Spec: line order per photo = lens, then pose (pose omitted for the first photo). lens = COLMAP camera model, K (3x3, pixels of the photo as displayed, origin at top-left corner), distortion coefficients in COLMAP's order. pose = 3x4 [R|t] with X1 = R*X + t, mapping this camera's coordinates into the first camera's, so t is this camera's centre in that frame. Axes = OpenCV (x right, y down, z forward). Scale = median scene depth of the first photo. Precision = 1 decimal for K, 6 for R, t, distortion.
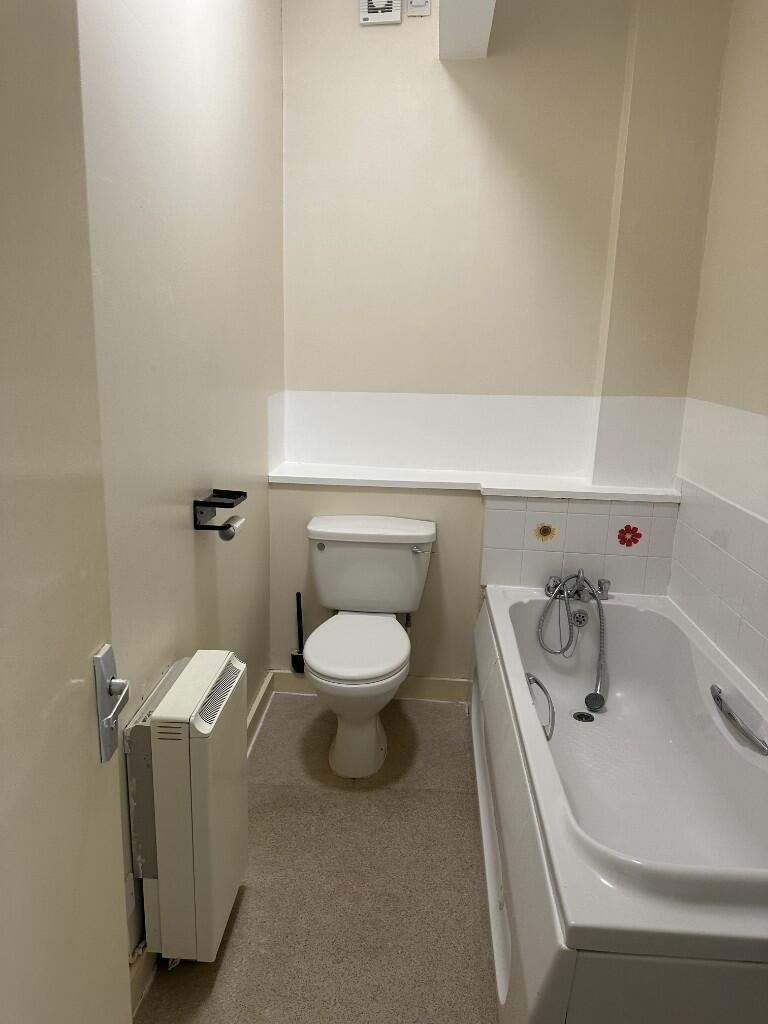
lens RADIAL K [[721.2, 0, 384.4], [0, 721.2, 504.6], [0, 0, 1]] dist [0.123687, -0.183066]
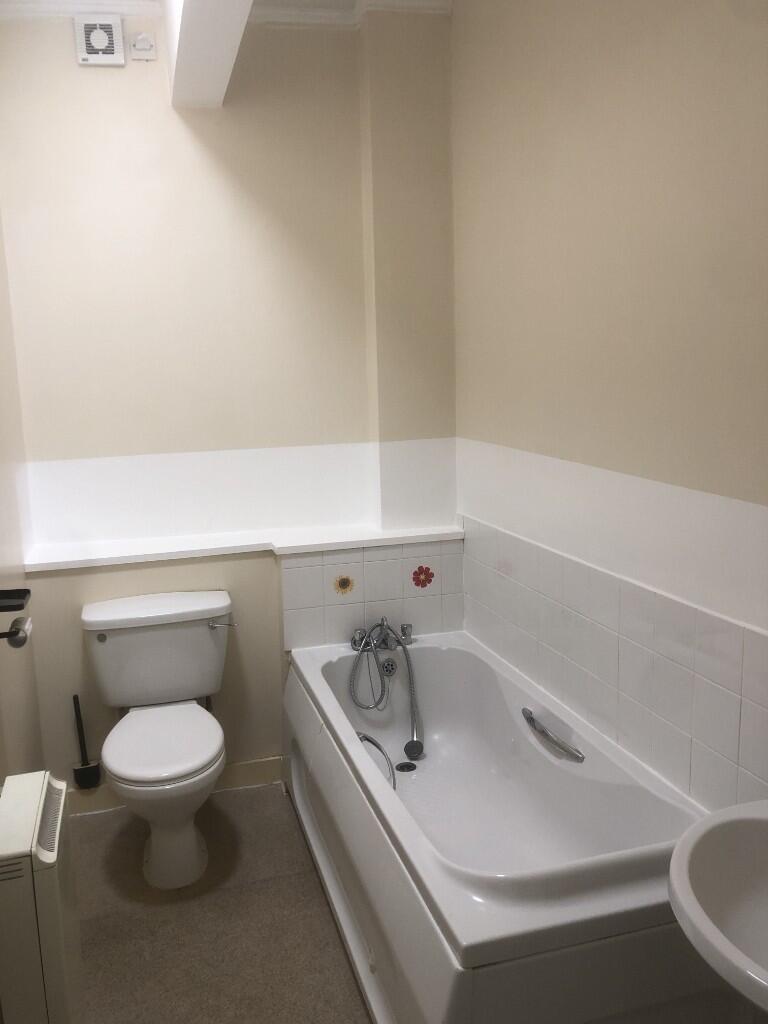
lens RADIAL K [[836.8, 0, 369.4], [0, 836.8, 513.3], [0, 0, 1]] dist [0.047292, -0.009898]
pose [[0.946171, -0.114359, 0.302790, -0.074054], [0.130006, 0.990998, -0.031965, -0.016704], [-0.296409, 0.069609, 0.952521, -0.079230]]
